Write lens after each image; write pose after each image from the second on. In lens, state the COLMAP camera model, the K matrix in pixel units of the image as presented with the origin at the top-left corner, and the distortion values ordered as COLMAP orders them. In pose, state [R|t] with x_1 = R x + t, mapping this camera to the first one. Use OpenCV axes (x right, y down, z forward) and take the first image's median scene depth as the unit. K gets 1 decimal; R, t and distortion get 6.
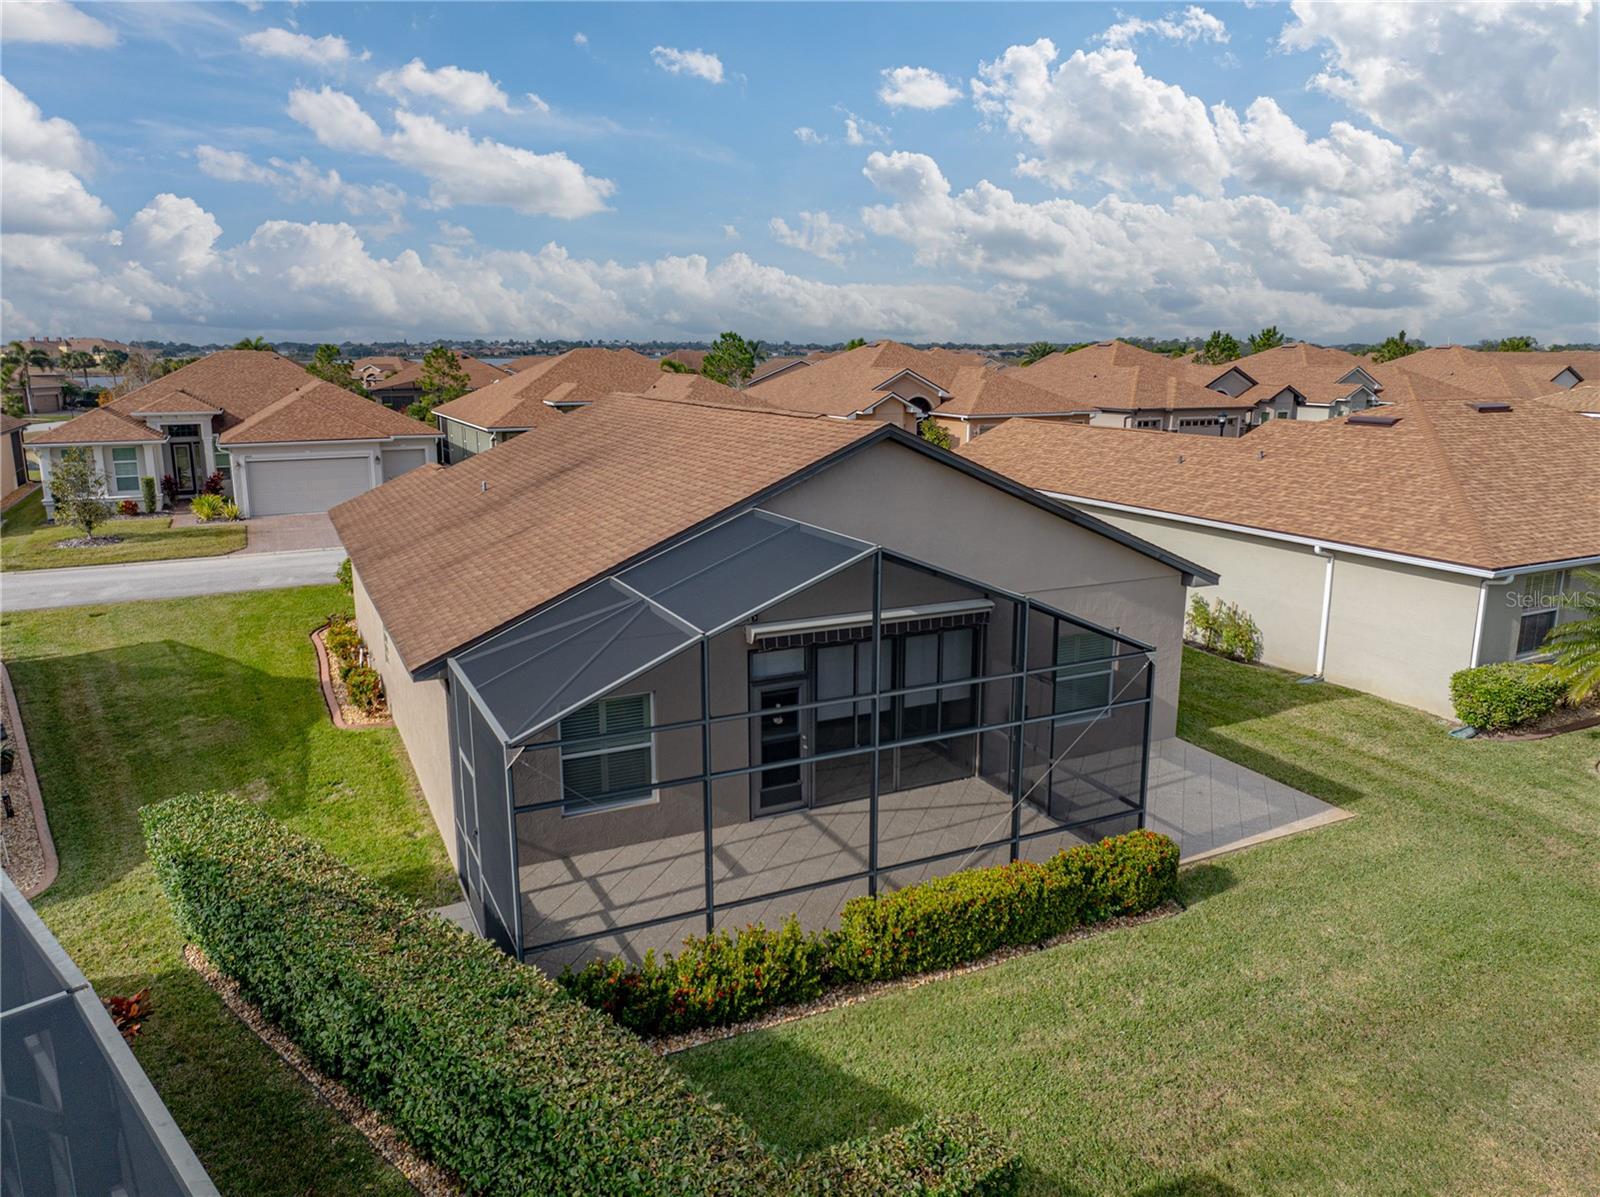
lens RADIAL K [[1123.2, 0, 794.5], [0, 1123.2, 595.0], [0, 0, 1]] dist [-0.028692, 0.007331]
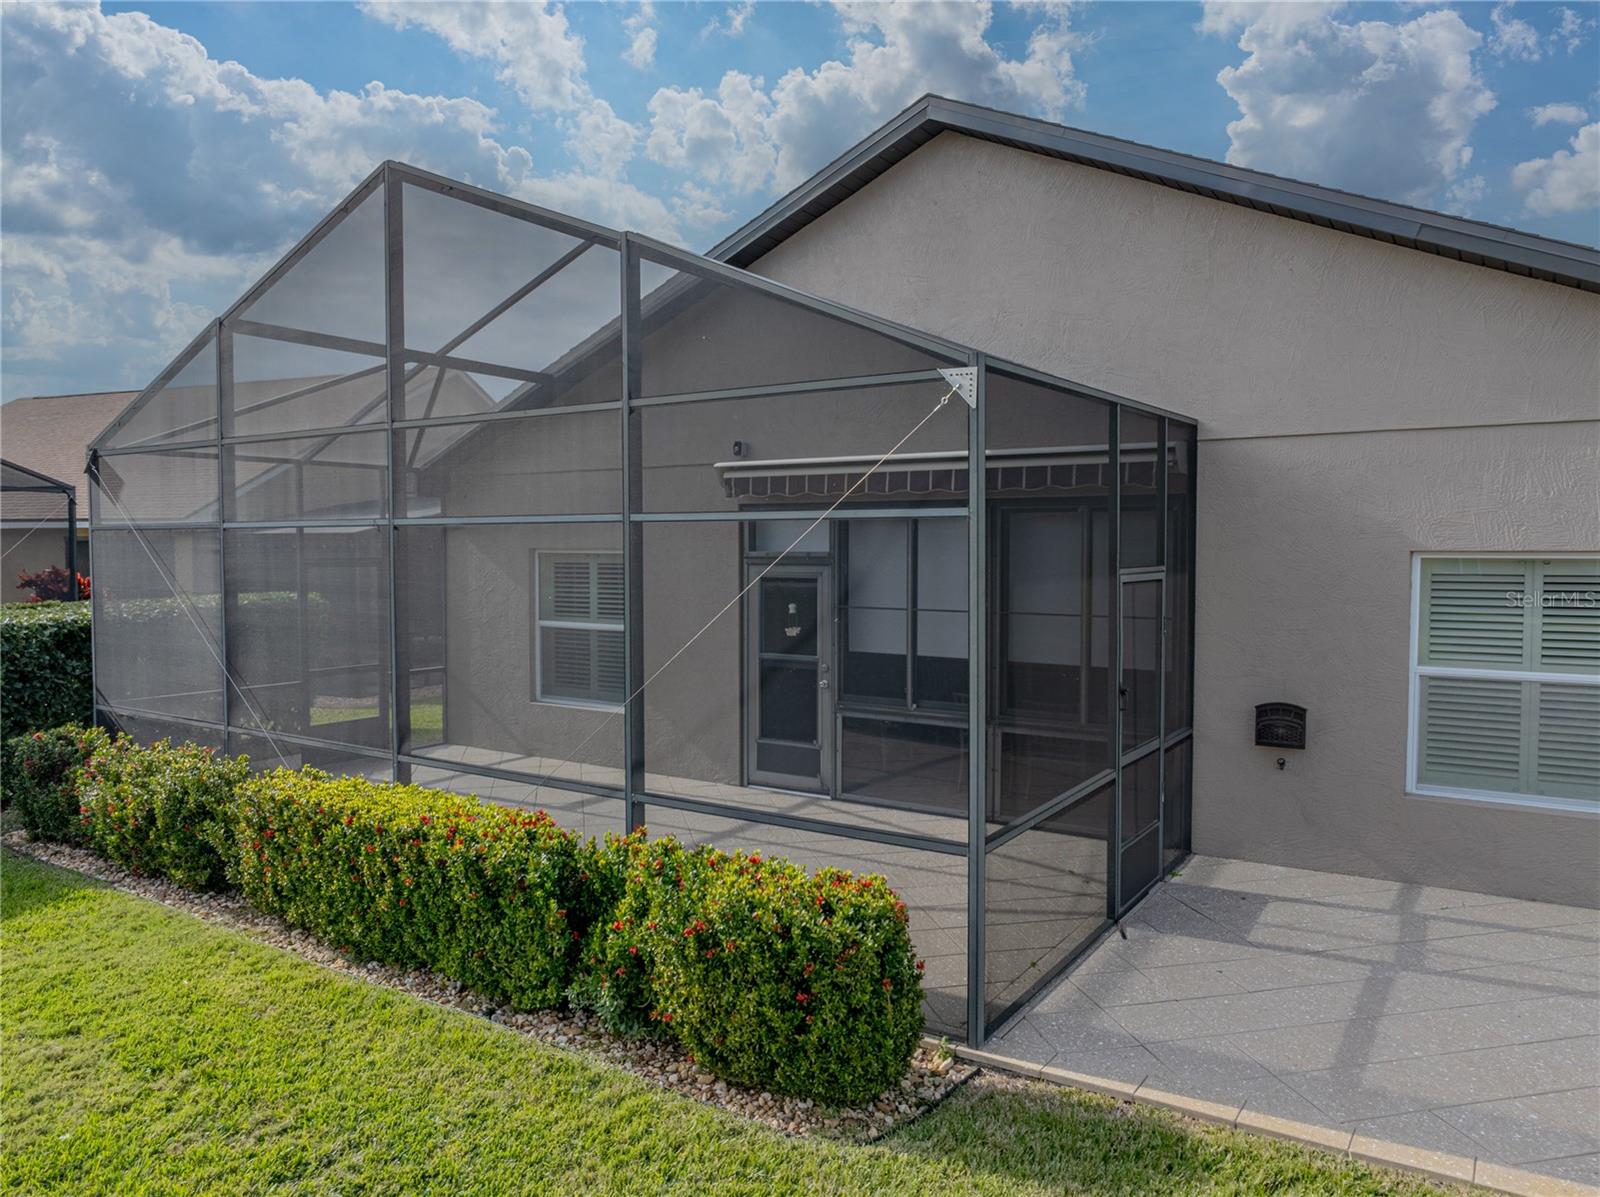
lens RADIAL K [[1119.9, 0, 797.9], [0, 1119.9, 593.5], [0, 0, 1]] dist [-0.028396, 0.000797]
pose [[0.507375, 0.036237, -0.860963, 0.521241], [-0.186118, 0.980142, -0.068428, 0.134302], [0.841386, 0.194959, 0.504044, 0.695149]]
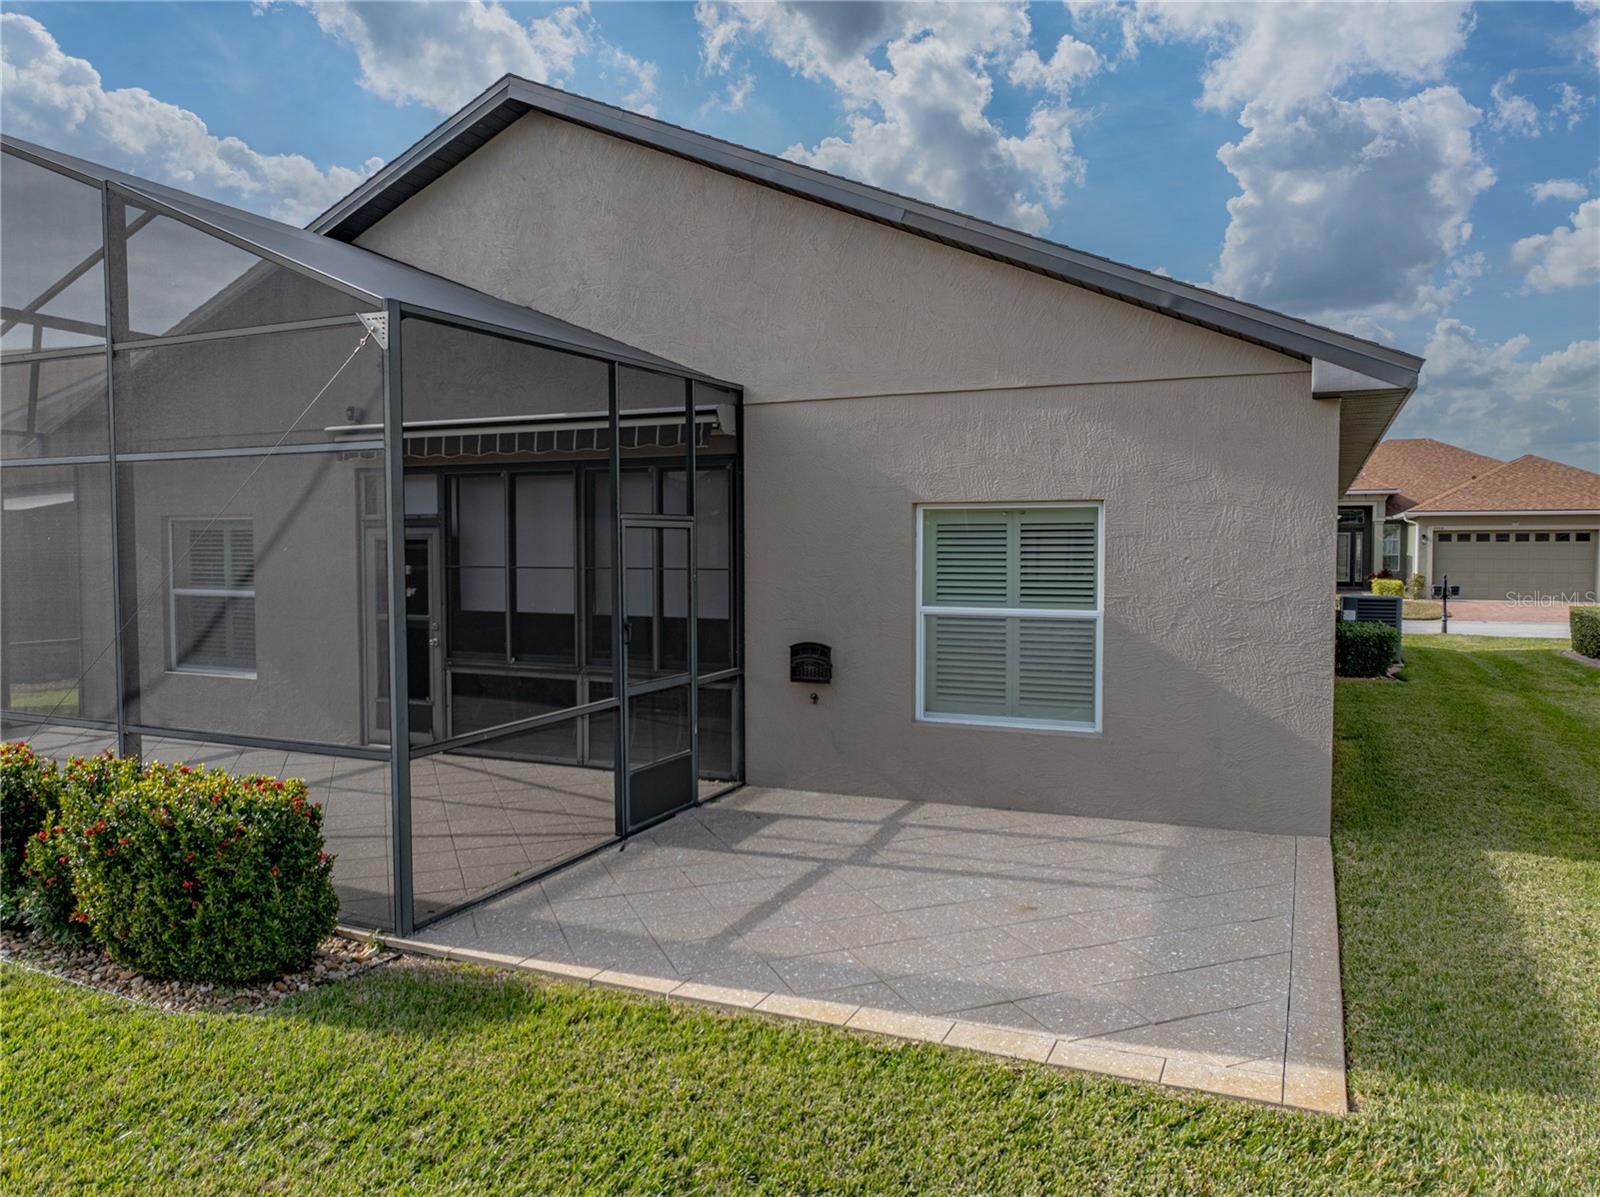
lens RADIAL K [[1123.2, 0, 794.5], [0, 1123.2, 595.0], [0, 0, 1]] dist [-0.028692, 0.007331]
pose [[0.635749, 0.033493, -0.771169, 0.617551], [-0.166176, 0.981571, -0.094363, 0.138141], [0.753796, 0.188141, 0.629599, 0.774616]]
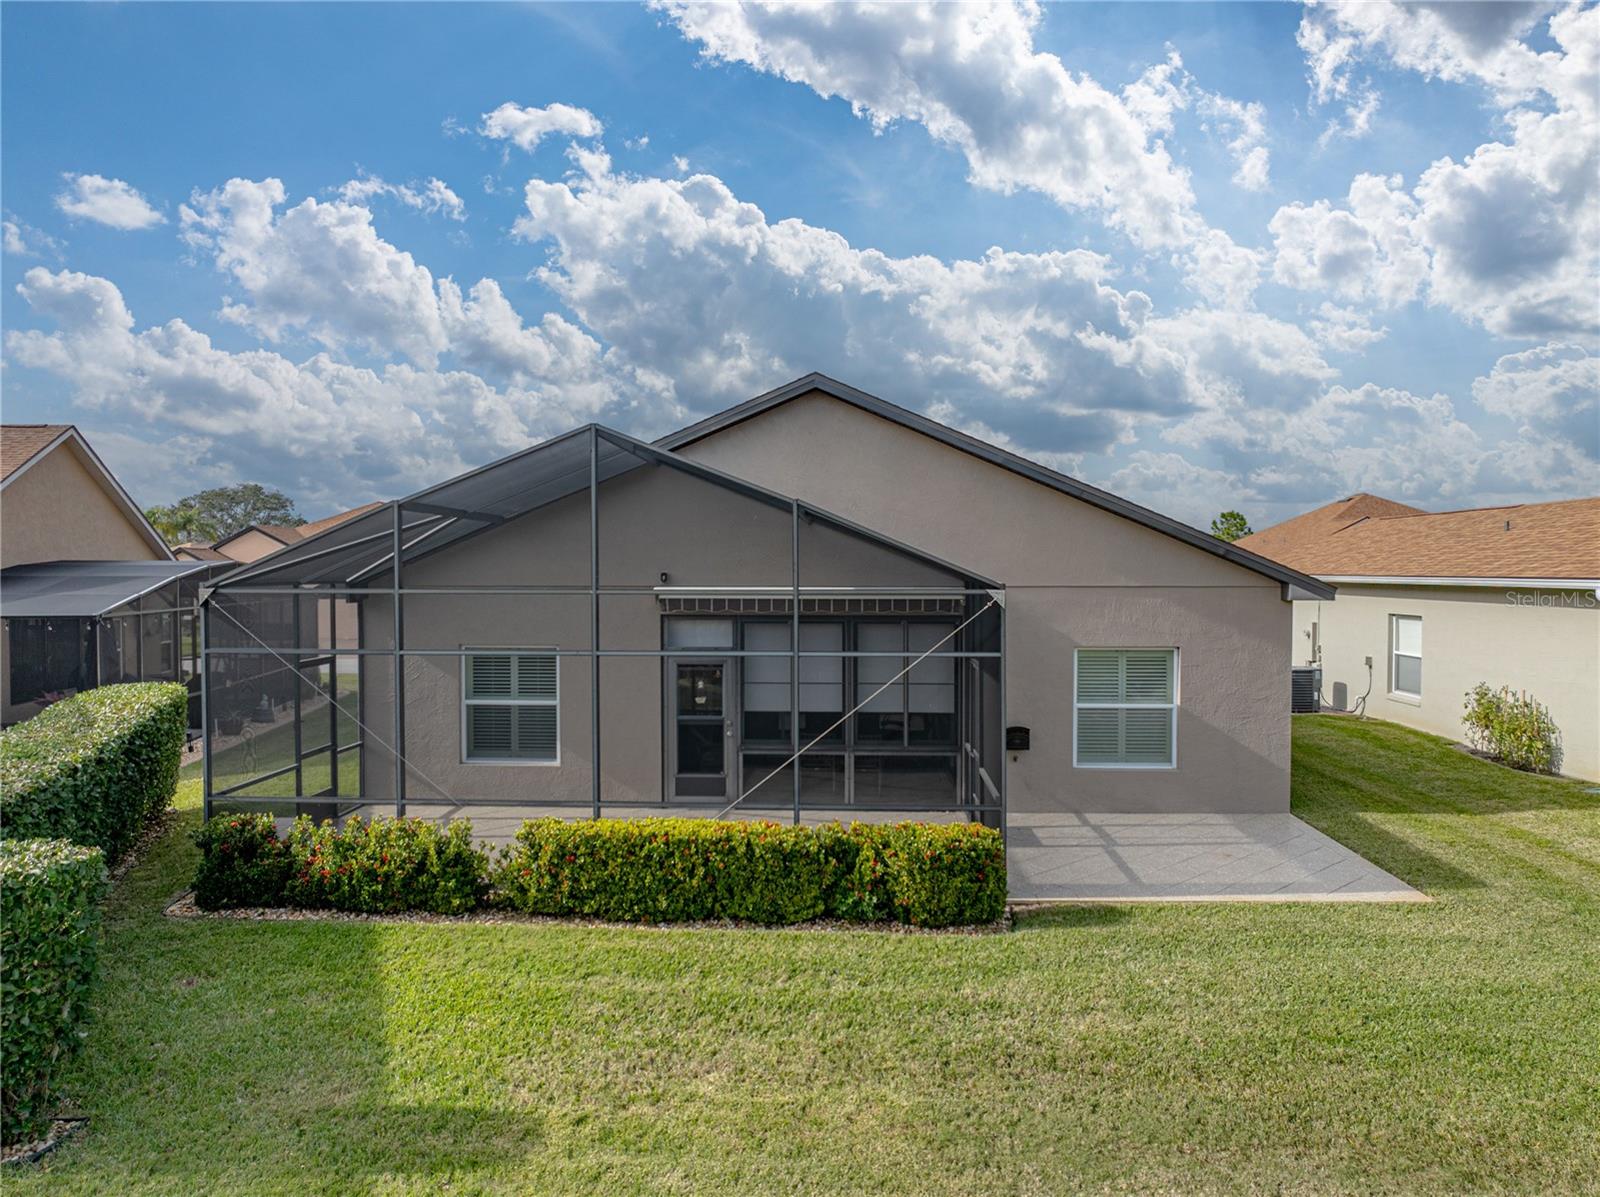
lens RADIAL K [[1123.2, 0, 794.5], [0, 1123.2, 595.0], [0, 0, 1]] dist [-0.028692, 0.007331]
pose [[0.875931, 0.011944, -0.482289, 0.499193], [-0.103589, 0.981032, -0.163843, 0.171828], [0.471184, 0.193475, 0.860554, 0.231757]]
